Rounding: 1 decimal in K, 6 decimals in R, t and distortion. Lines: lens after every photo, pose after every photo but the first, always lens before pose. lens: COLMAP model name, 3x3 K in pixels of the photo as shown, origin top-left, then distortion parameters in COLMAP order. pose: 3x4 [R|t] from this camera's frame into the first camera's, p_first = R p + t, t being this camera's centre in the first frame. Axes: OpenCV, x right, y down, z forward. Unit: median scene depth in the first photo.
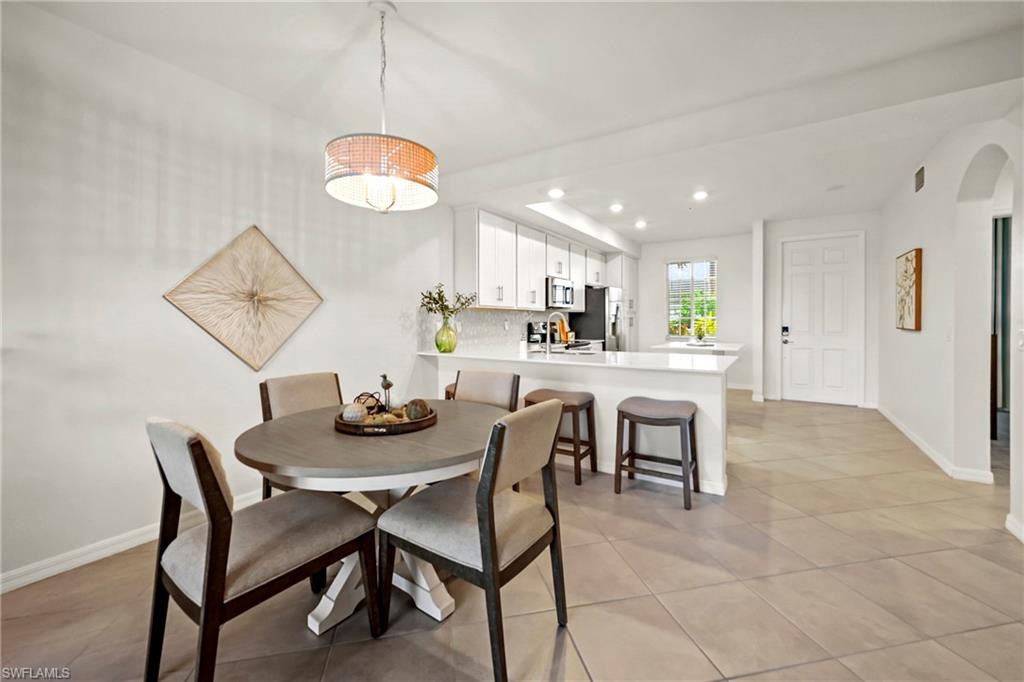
lens RADIAL K [[400.1, 0, 516.2], [0, 400.1, 322.4], [0, 0, 1]] dist [-0.002081, 0.000056]
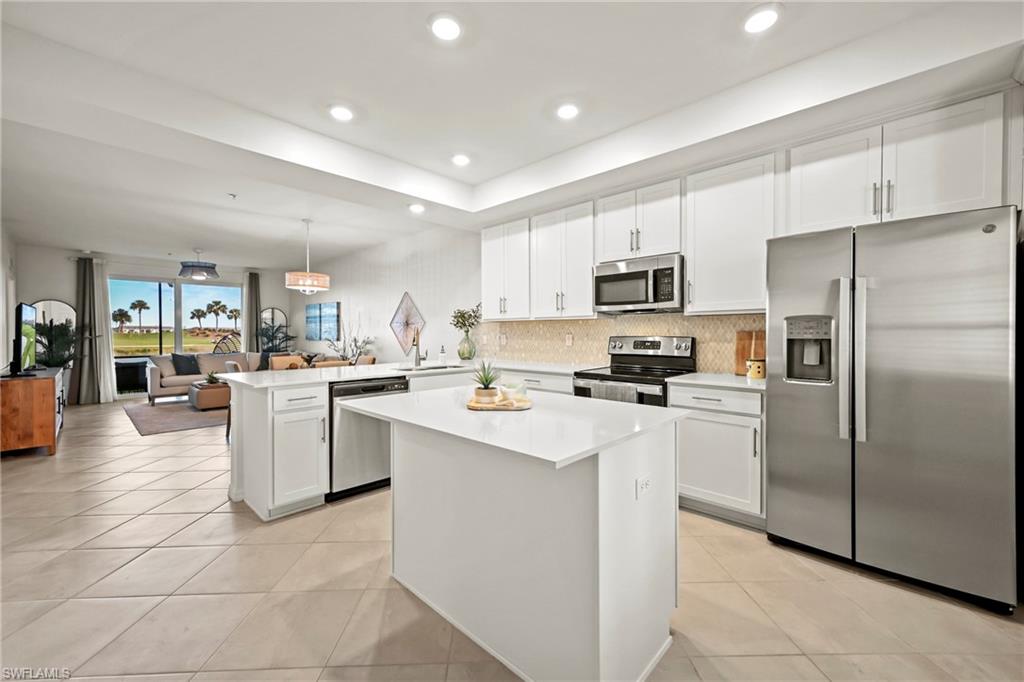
lens RADIAL K [[406.0, 0, 515.1], [0, 406.0, 338.2], [0, 0, 1]] dist [0.003165, 0.000522]
pose [[-0.171225, 0.013683, -0.985137, 0.824563], [-0.001107, 0.999900, 0.014080, -0.006983], [0.985231, 0.003501, -0.171192, 1.091072]]
